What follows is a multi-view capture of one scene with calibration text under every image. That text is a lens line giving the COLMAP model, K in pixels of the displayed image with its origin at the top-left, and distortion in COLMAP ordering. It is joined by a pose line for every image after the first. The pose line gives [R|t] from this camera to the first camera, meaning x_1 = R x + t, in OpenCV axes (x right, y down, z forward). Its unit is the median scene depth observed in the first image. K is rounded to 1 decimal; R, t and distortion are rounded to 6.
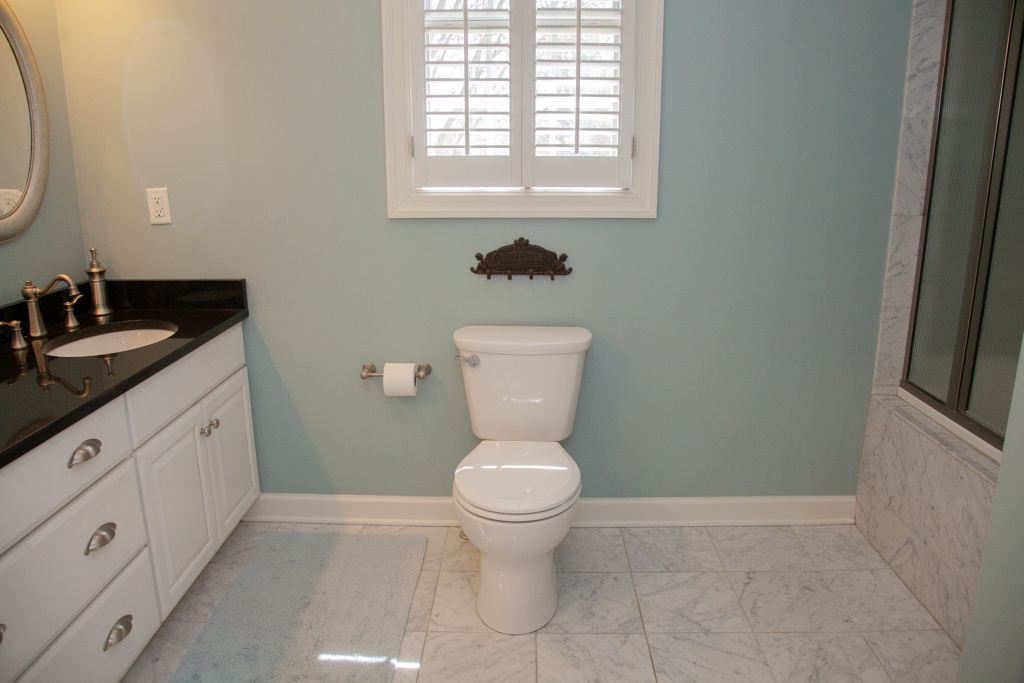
lens RADIAL K [[712.7, 0, 512.0], [0, 712.7, 341.5], [0, 0, 1]] dist [-0.129237, 0.077994]
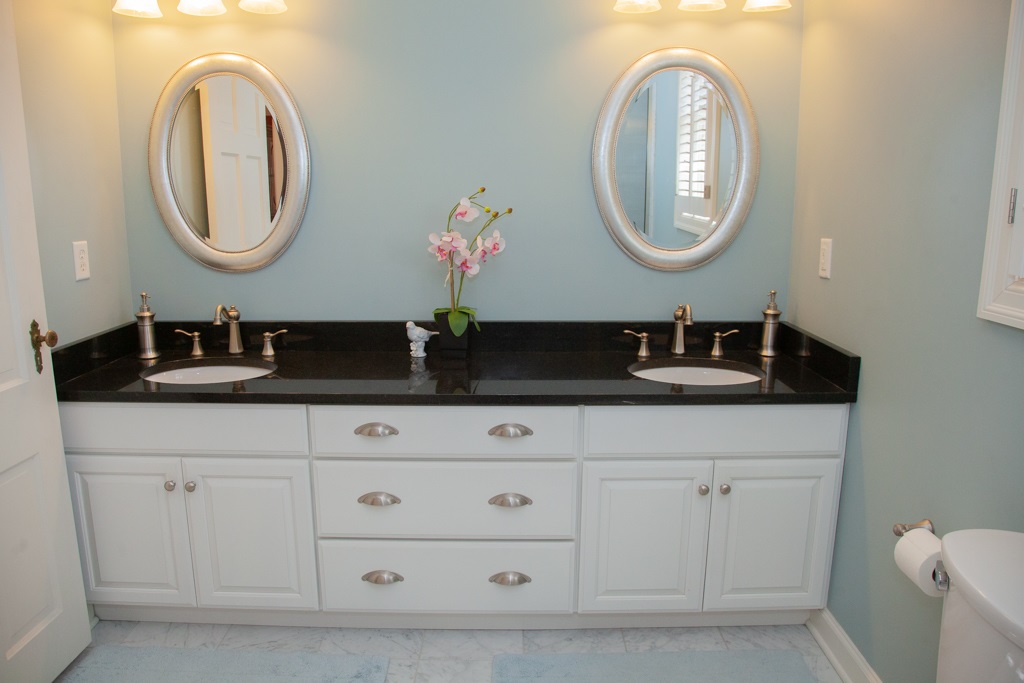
lens RADIAL K [[712.7, 0, 512.0], [0, 712.7, 341.5], [0, 0, 1]] dist [-0.129237, 0.077994]
pose [[0.015049, 0.202848, -0.979095, 0.296641], [-0.257306, 0.947014, 0.192246, -0.116609], [0.966213, 0.249034, 0.066445, 0.404243]]
